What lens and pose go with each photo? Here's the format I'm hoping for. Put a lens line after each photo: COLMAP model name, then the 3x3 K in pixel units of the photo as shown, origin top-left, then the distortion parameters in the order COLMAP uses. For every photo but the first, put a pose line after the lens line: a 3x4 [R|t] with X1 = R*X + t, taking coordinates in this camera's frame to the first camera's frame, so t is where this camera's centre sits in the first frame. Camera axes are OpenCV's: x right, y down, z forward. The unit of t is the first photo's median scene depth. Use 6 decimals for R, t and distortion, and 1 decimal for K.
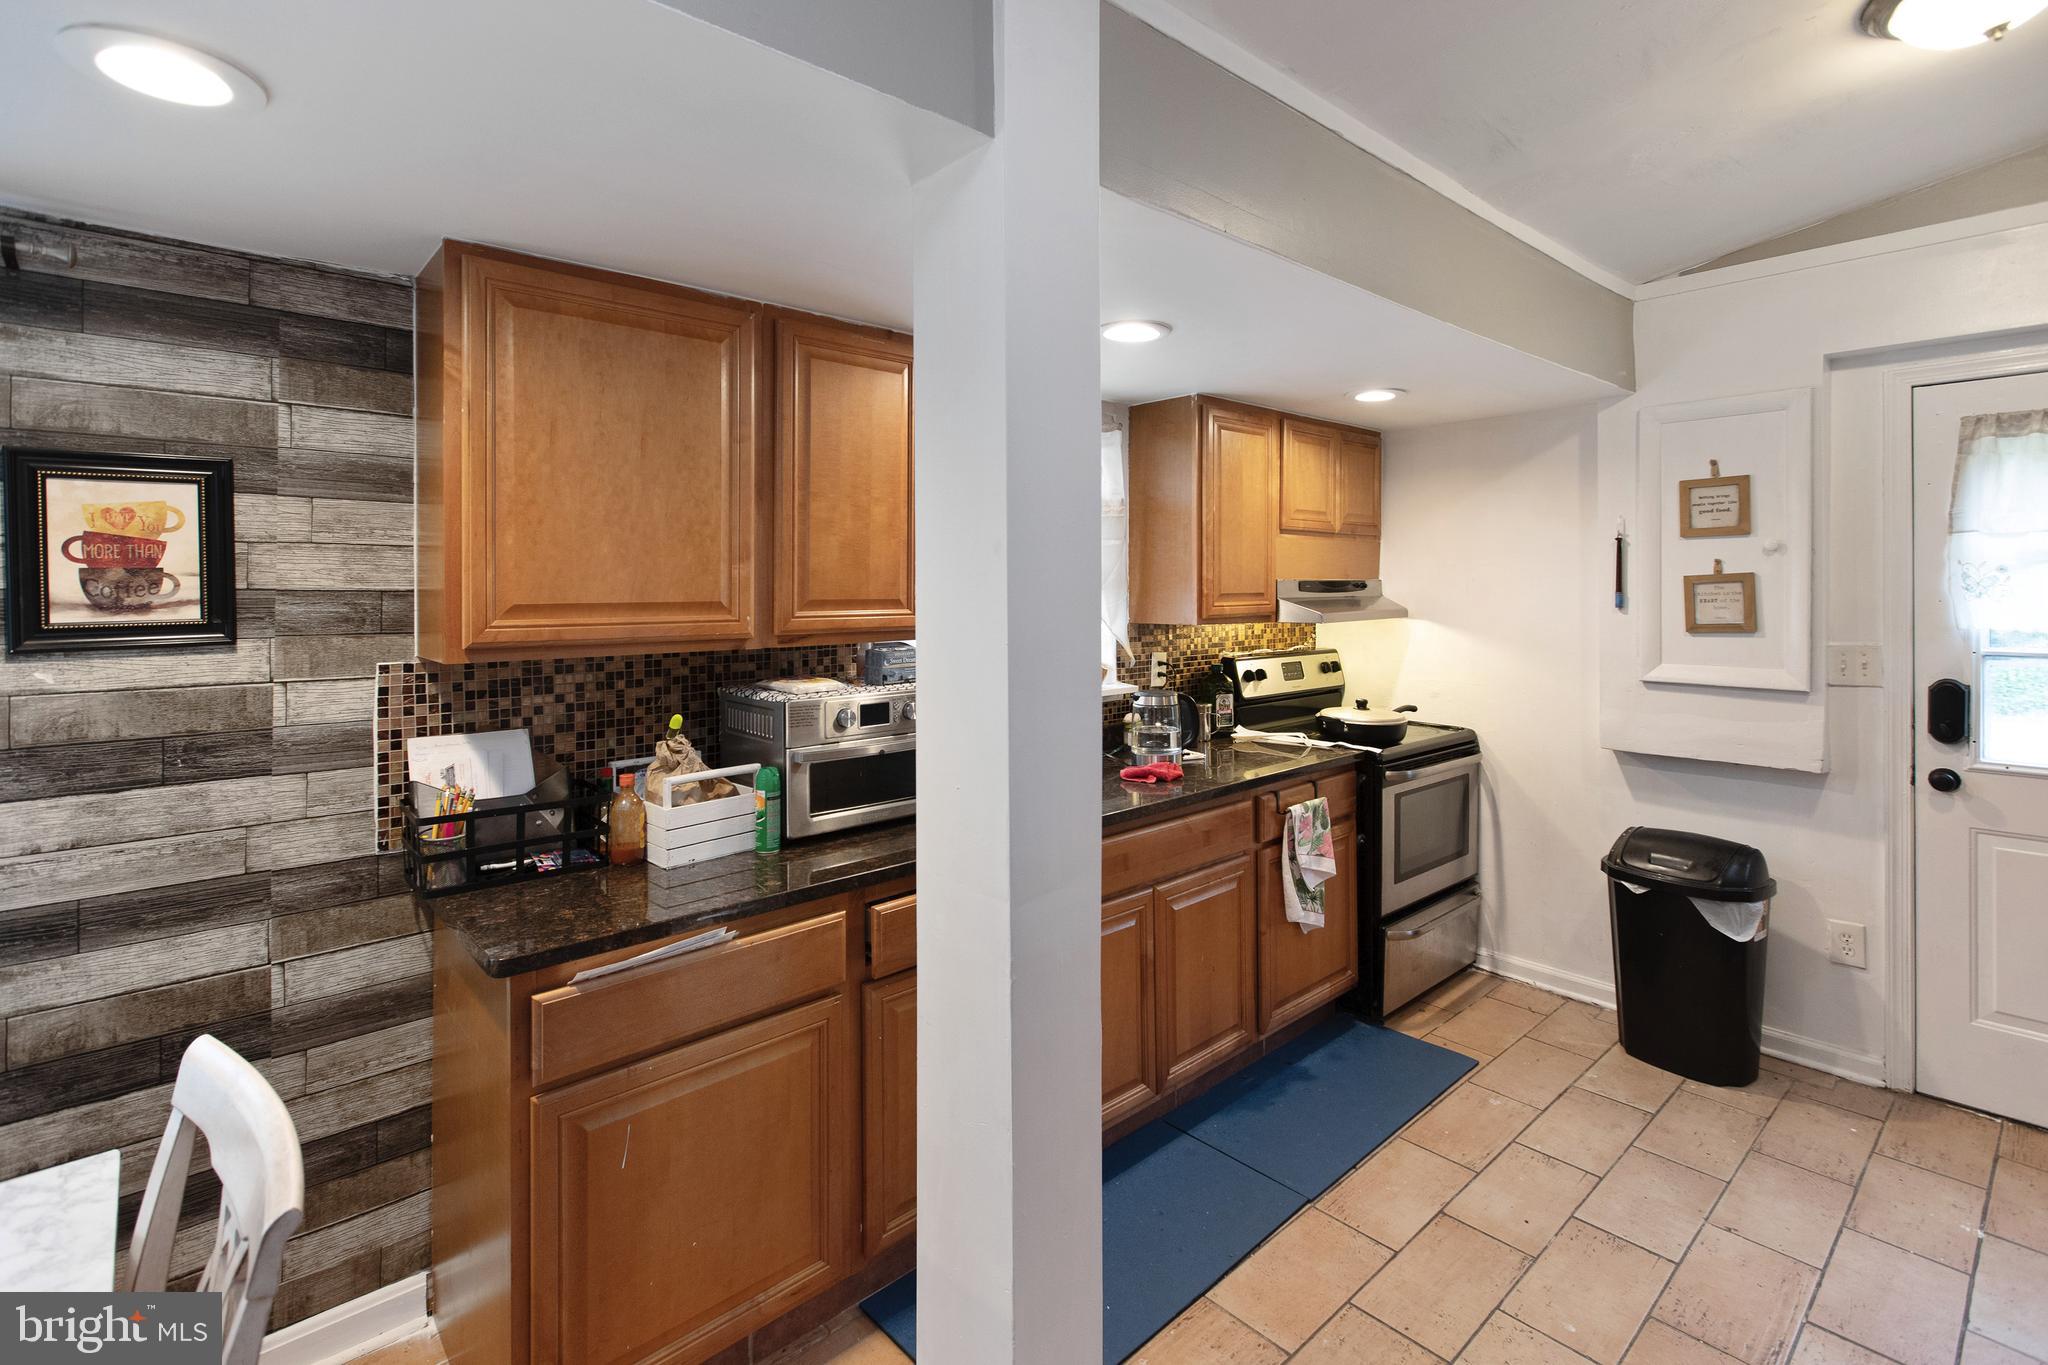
lens RADIAL K [[949.6, 0, 1022.6], [0, 949.6, 580.8], [0, 0, 1]] dist [-0.001344, -0.000528]
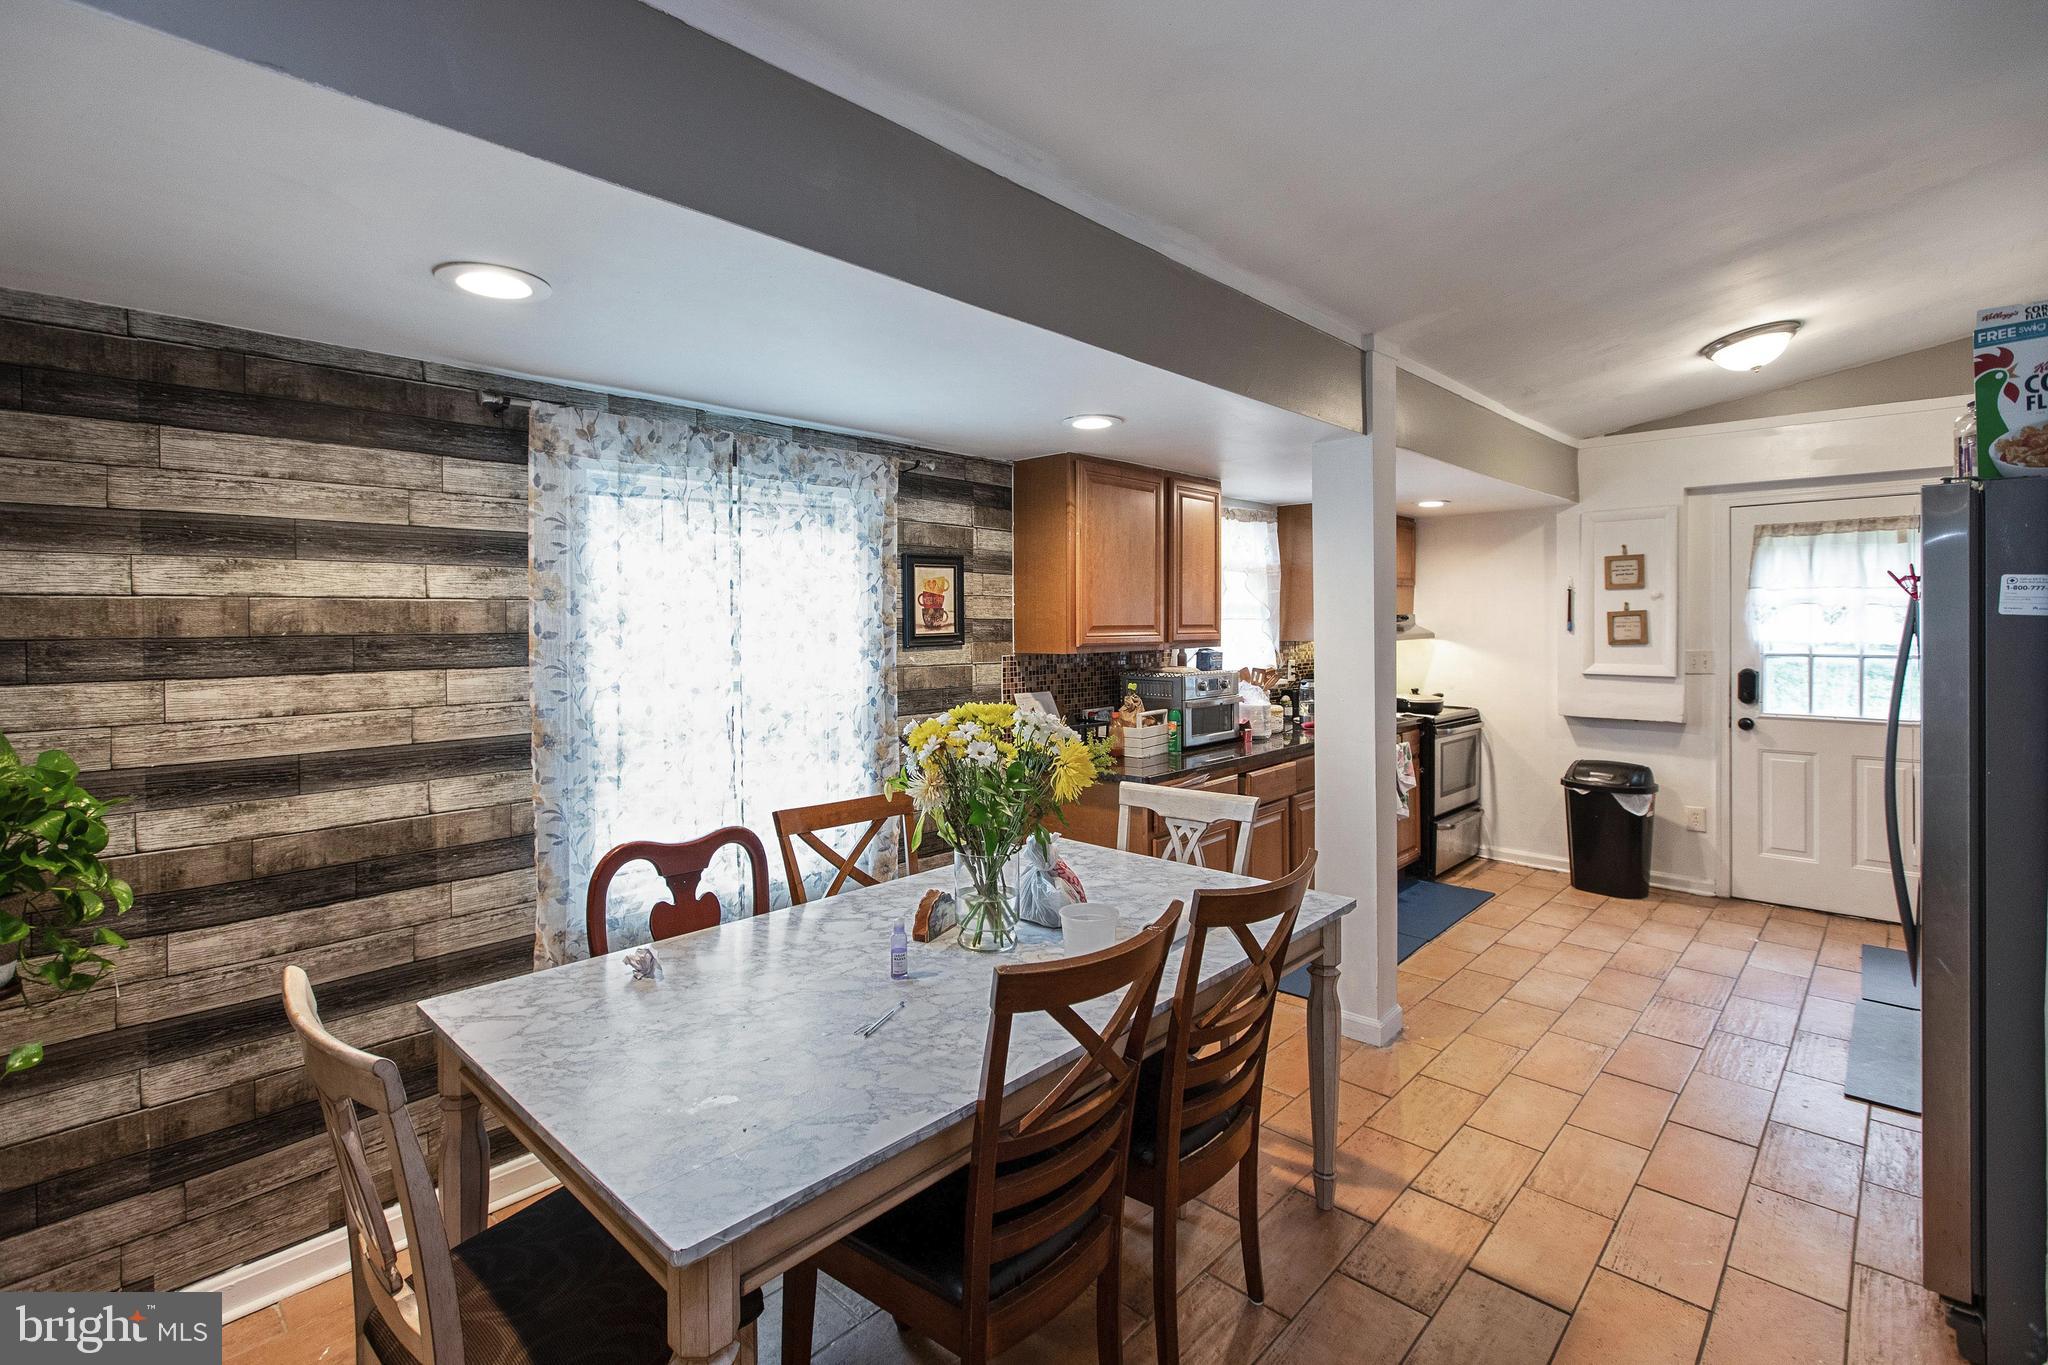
lens RADIAL K [[942.9, 0, 1016.7], [0, 942.9, 619.3], [0, 0, 1]] dist [0.001792, 0.000293]
pose [[0.996508, -0.000490, 0.083495, -0.550922], [0.000191, 0.999994, 0.003586, 0.001953], [-0.083496, -0.003558, 0.996502, -0.661100]]
